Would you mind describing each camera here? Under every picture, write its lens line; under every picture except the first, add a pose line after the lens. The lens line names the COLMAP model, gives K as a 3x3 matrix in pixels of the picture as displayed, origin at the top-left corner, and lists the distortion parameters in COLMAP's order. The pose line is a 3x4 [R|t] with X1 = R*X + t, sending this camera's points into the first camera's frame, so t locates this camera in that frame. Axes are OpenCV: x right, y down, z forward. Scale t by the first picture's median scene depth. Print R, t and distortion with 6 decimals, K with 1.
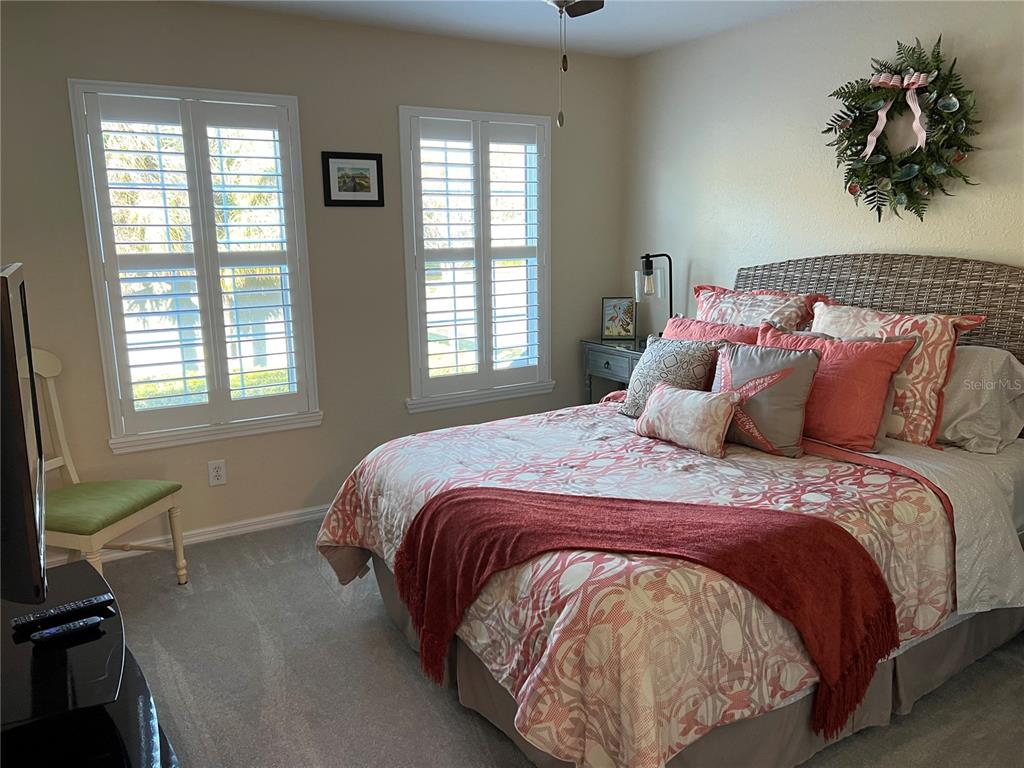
lens RADIAL K [[777.1, 0, 507.2], [0, 777.1, 381.3], [0, 0, 1]] dist [0.041240, -0.016291]
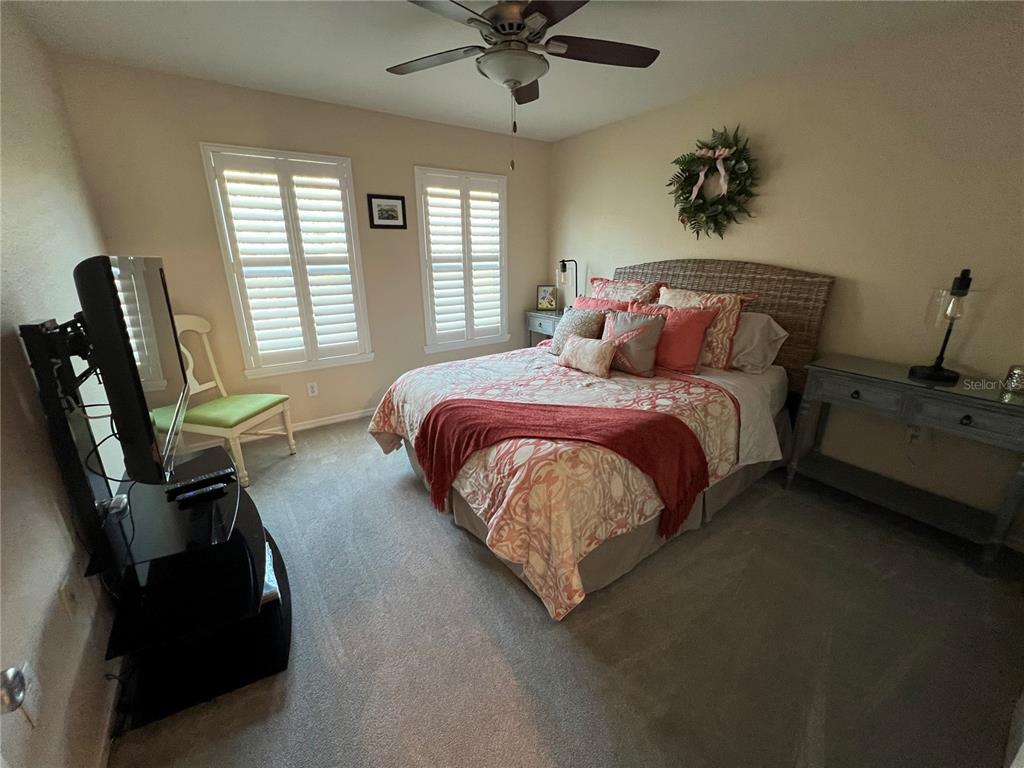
lens RADIAL K [[408.7, 0, 515.4], [0, 408.7, 383.6], [0, 0, 1]] dist [0.000285, -0.000203]
pose [[0.997230, -0.012556, 0.073307, 0.007688], [0.004015, 0.993298, 0.115512, 0.005079], [-0.074266, -0.114898, 0.990597, 0.122792]]
